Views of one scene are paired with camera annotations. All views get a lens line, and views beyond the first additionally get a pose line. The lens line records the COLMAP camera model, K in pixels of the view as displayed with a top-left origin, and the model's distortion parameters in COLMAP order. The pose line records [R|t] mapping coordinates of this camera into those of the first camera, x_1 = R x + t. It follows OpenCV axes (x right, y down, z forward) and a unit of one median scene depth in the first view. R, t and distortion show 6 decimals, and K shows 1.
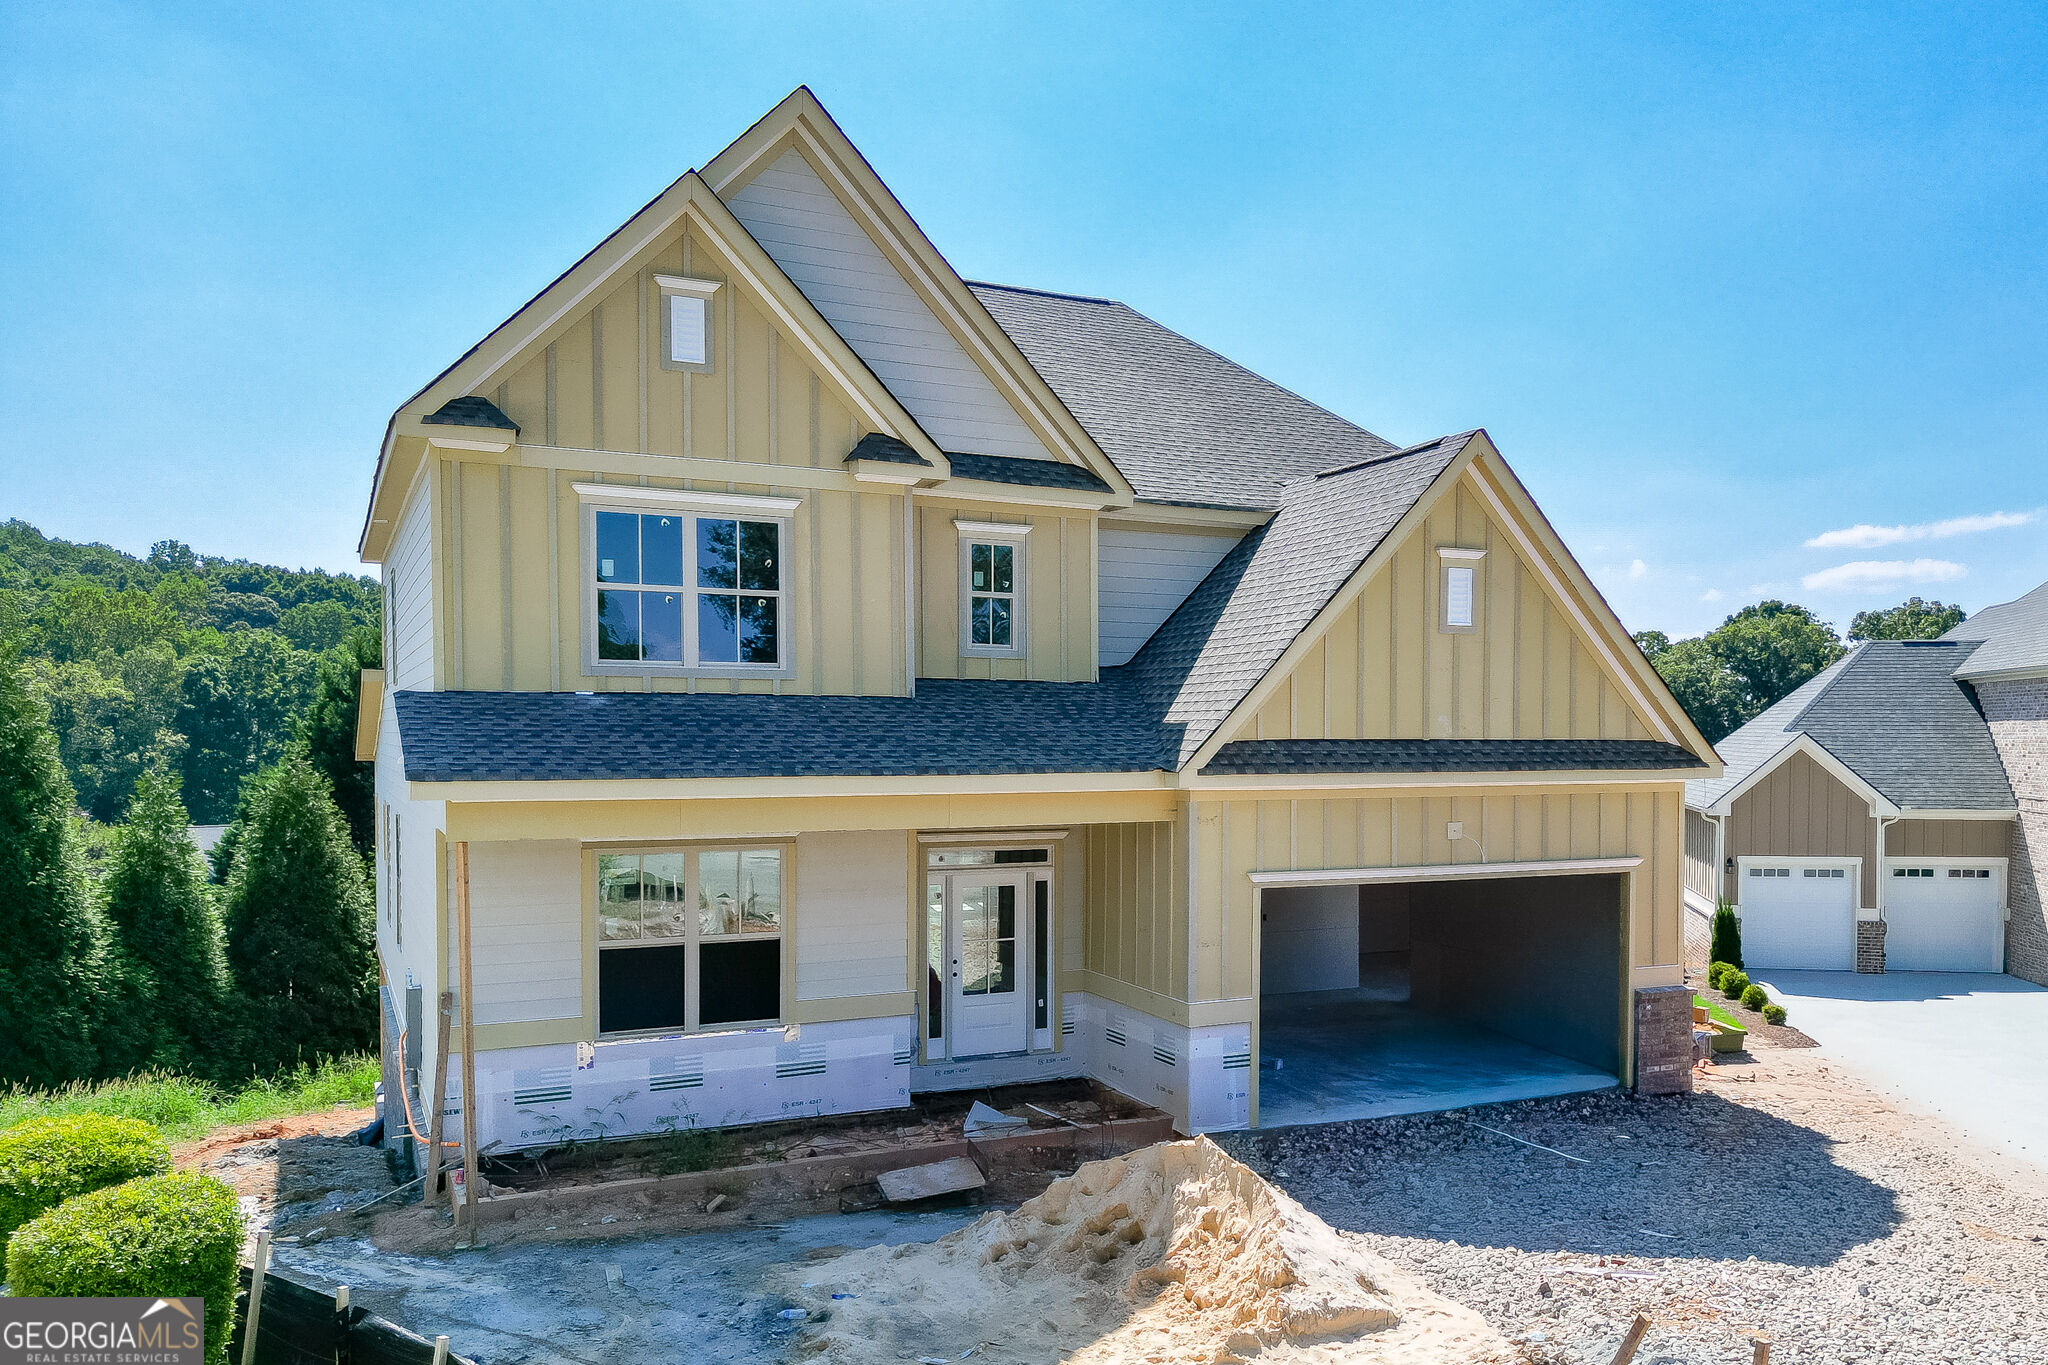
lens RADIAL K [[1669.9, 0, 1154.7], [0, 1669.9, 777.4], [0, 0, 1]] dist [0.044230, -0.004779]
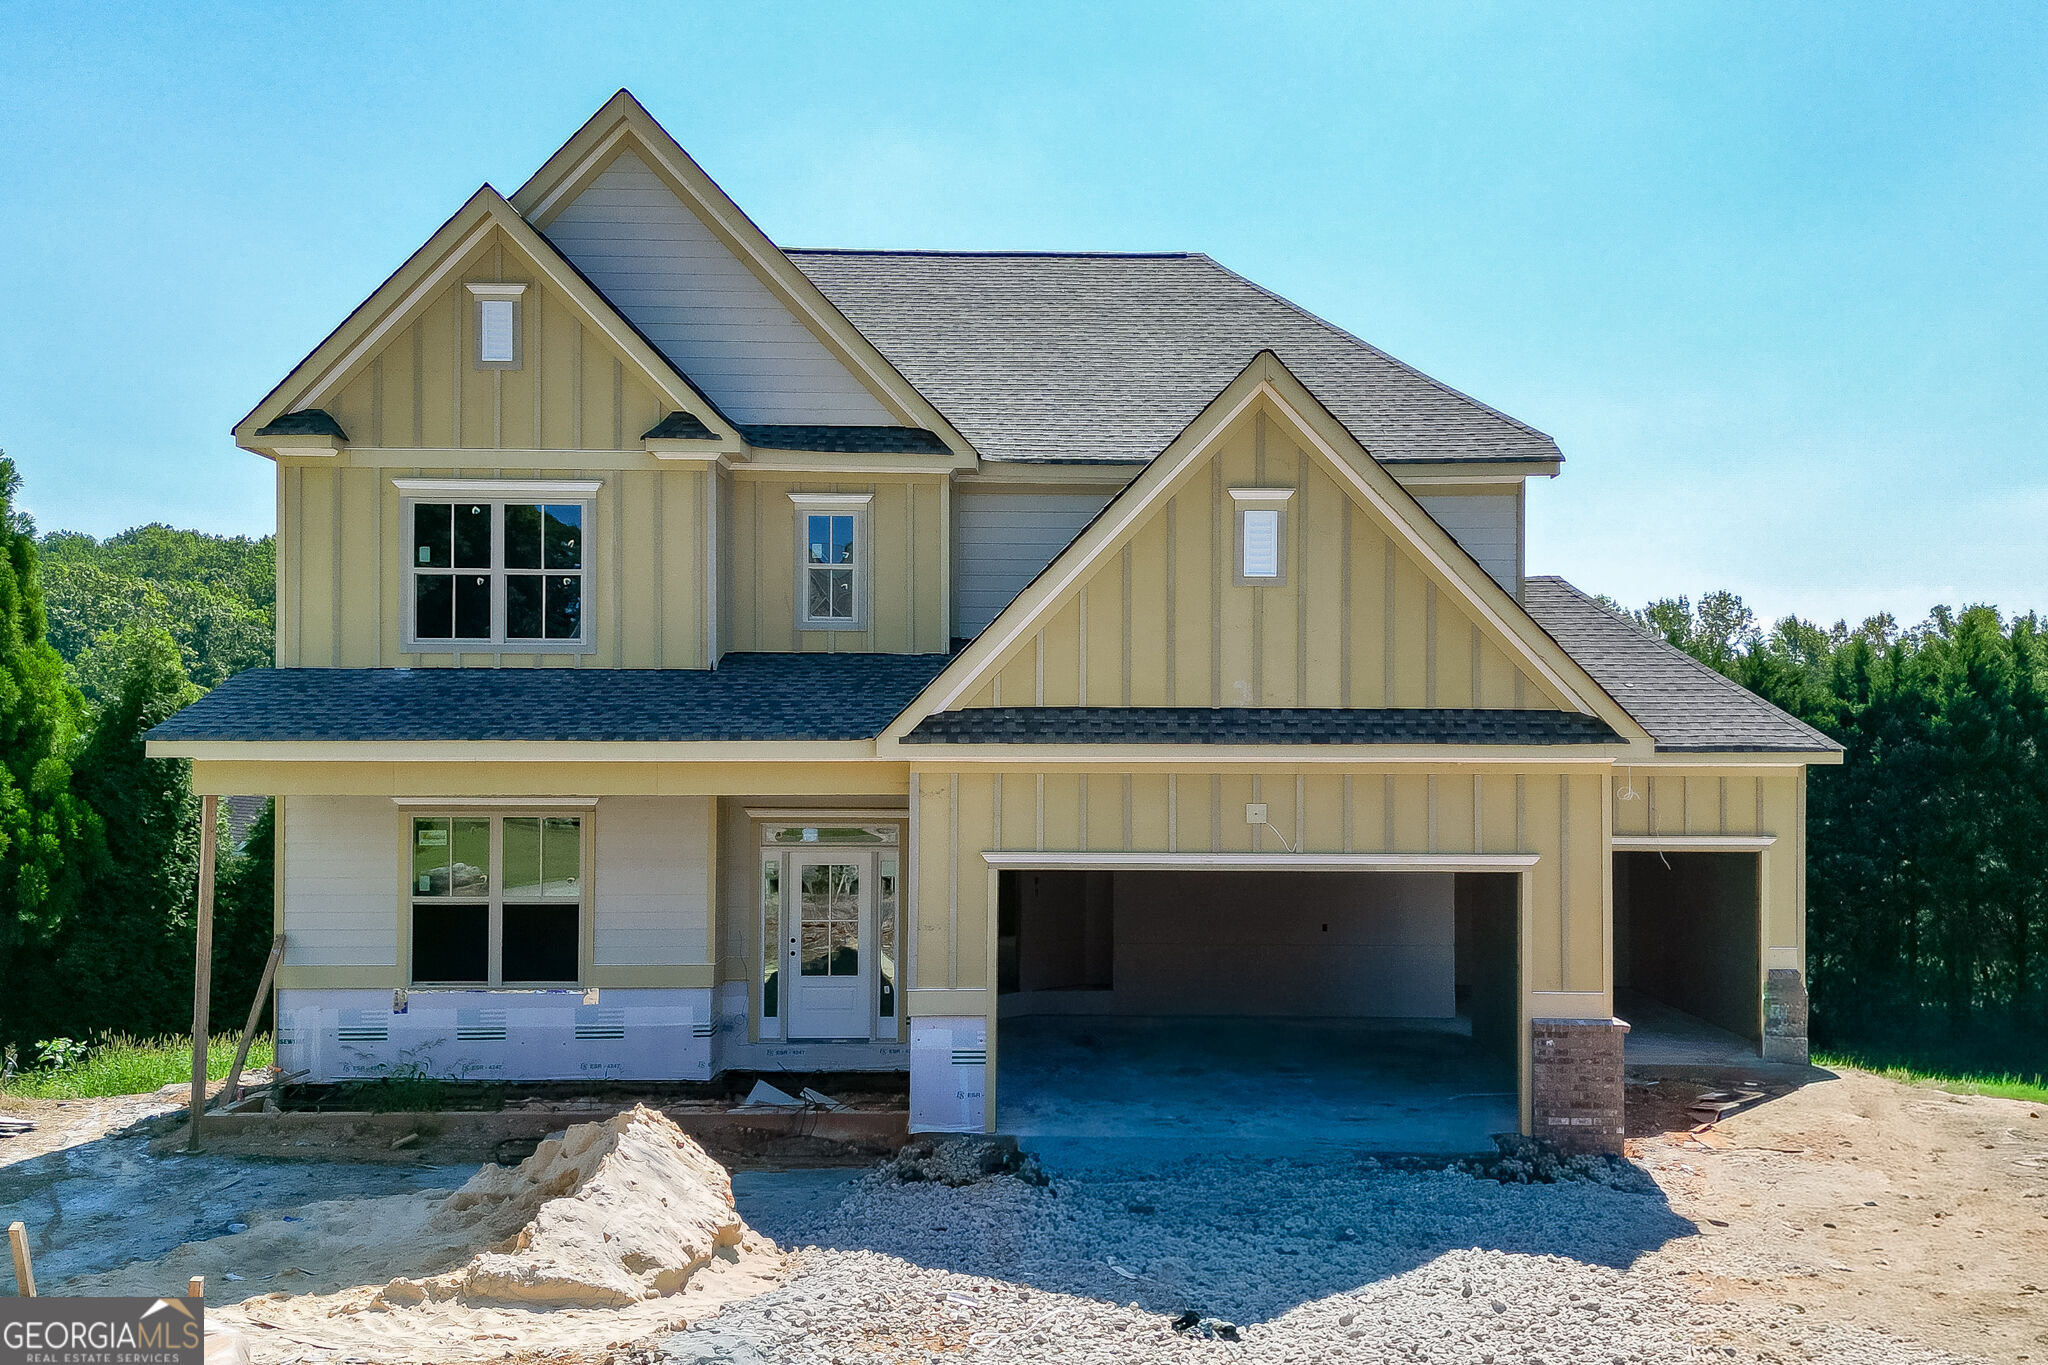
lens RADIAL K [[1805.2, 0, 1066.4], [0, 1805.2, 730.5], [0, 0, 1]] dist [0.043230, -0.006828]
pose [[0.890662, -0.005026, -0.454639, 0.548382], [-0.013900, 0.999170, -0.038277, 0.027629], [0.454454, 0.040412, 0.889853, 0.133361]]
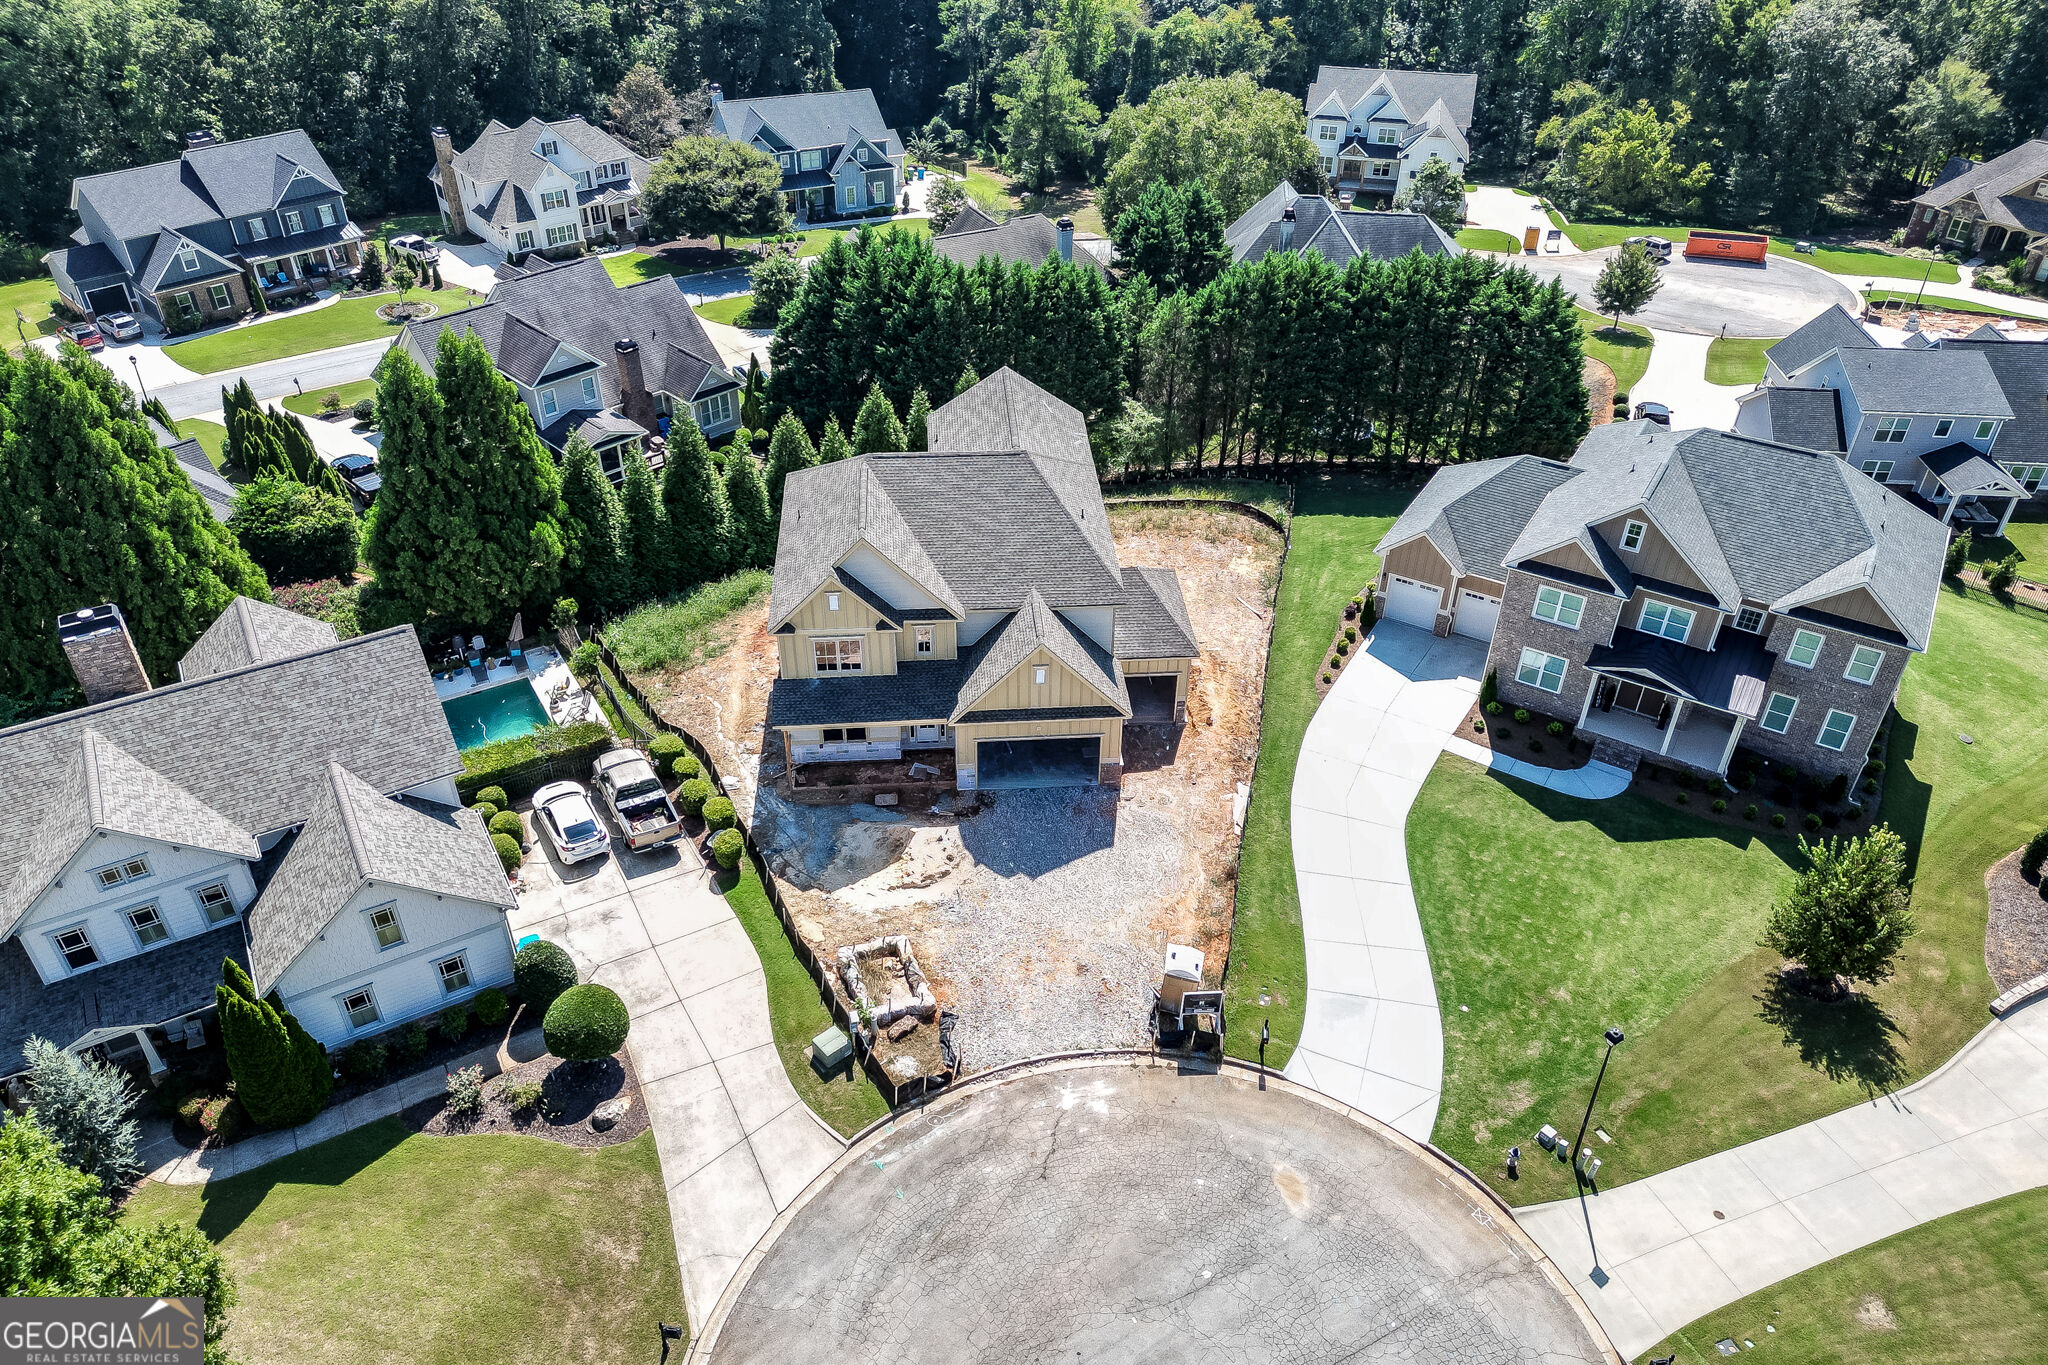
lens RADIAL K [[1431.9, 0, 1019.3], [0, 1431.9, 675.8], [0, 0, 1]] dist [0.062693, -0.049967]
pose [[0.921648, 0.225716, -0.315623, 1.159911], [-0.012702, 0.830518, 0.556847, -1.897121], [0.387820, -0.509208, 0.768312, -1.418973]]
